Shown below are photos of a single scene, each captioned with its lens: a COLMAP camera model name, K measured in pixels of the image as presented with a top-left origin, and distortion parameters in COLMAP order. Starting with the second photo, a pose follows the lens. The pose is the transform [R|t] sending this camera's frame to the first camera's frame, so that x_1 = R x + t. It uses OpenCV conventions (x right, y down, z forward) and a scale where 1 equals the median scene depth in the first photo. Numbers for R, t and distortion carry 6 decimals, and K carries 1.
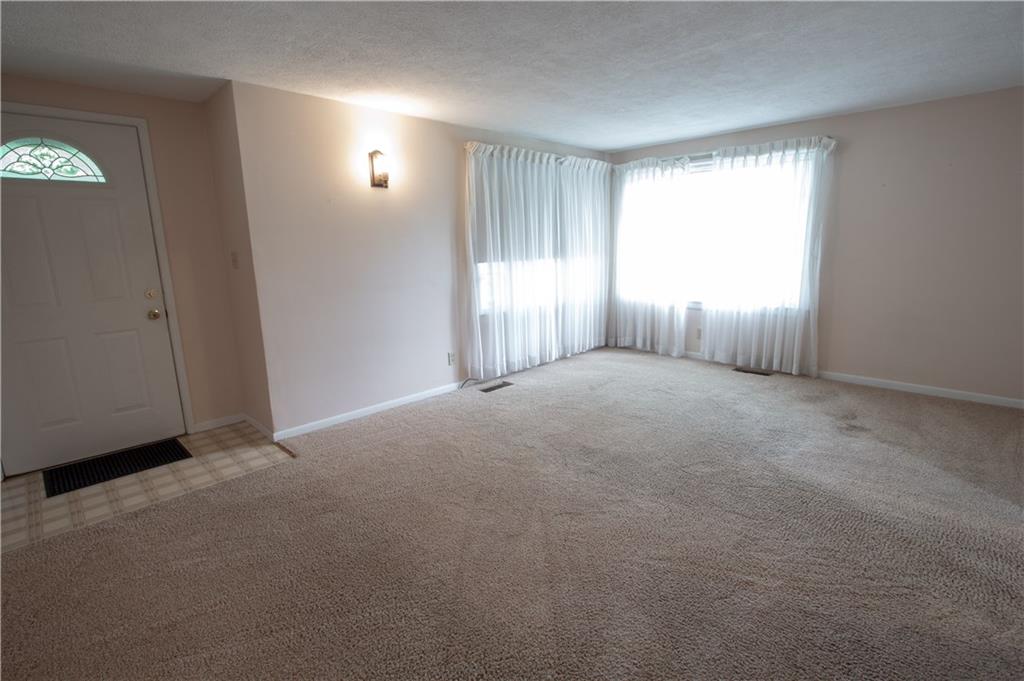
lens RADIAL K [[481.6, 0, 508.3], [0, 481.6, 342.8], [0, 0, 1]] dist [-0.016560, 0.004245]
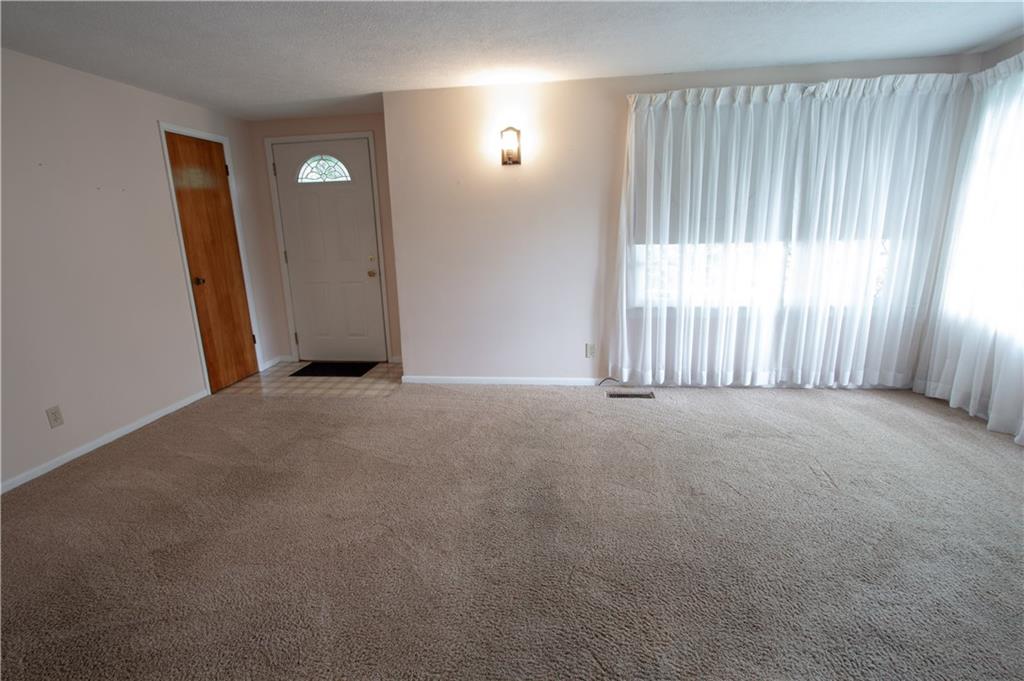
lens RADIAL K [[481.6, 0, 514.2], [0, 481.6, 346.8], [0, 0, 1]] dist [-0.016560, 0.004245]
pose [[0.614833, 0.200218, -0.762819, 0.494669], [-0.147744, 0.979355, 0.137971, -0.079733], [0.774695, 0.027873, 0.631721, 0.333409]]
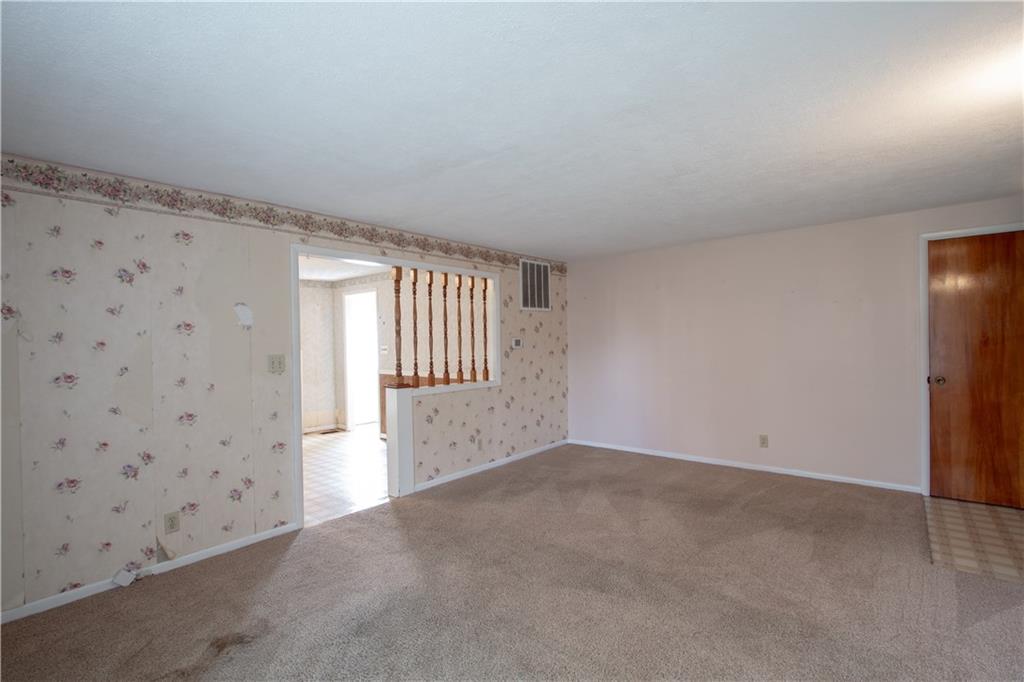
lens RADIAL K [[481.6, 0, 505.9], [0, 481.6, 342.6], [0, 0, 1]] dist [-0.016560, 0.004245]
pose [[-0.995071, 0.041917, -0.089869, 0.296521], [0.021926, 0.976839, 0.212851, -0.265033], [0.096709, 0.209831, -0.972943, 1.216098]]
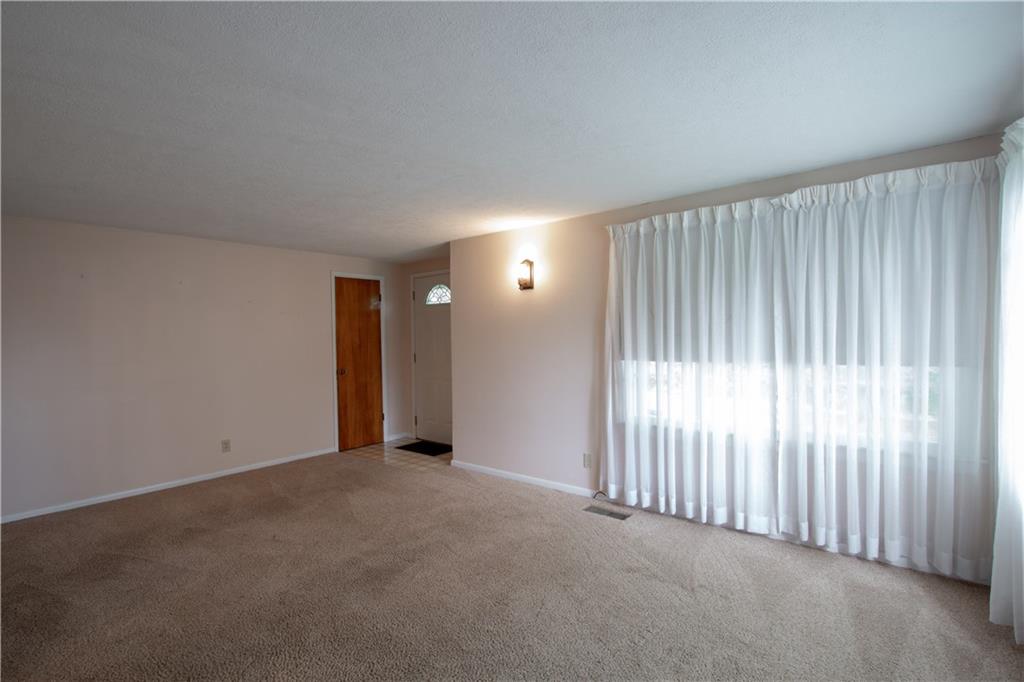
lens RADIAL K [[481.6, 0, 516.8], [0, 481.6, 349.6], [0, 0, 1]] dist [-0.016560, 0.004245]
pose [[0.104596, 0.052715, -0.993117, 0.785987], [-0.188763, 0.981494, 0.032218, -0.183941], [0.976437, 0.184093, 0.112611, 0.751929]]
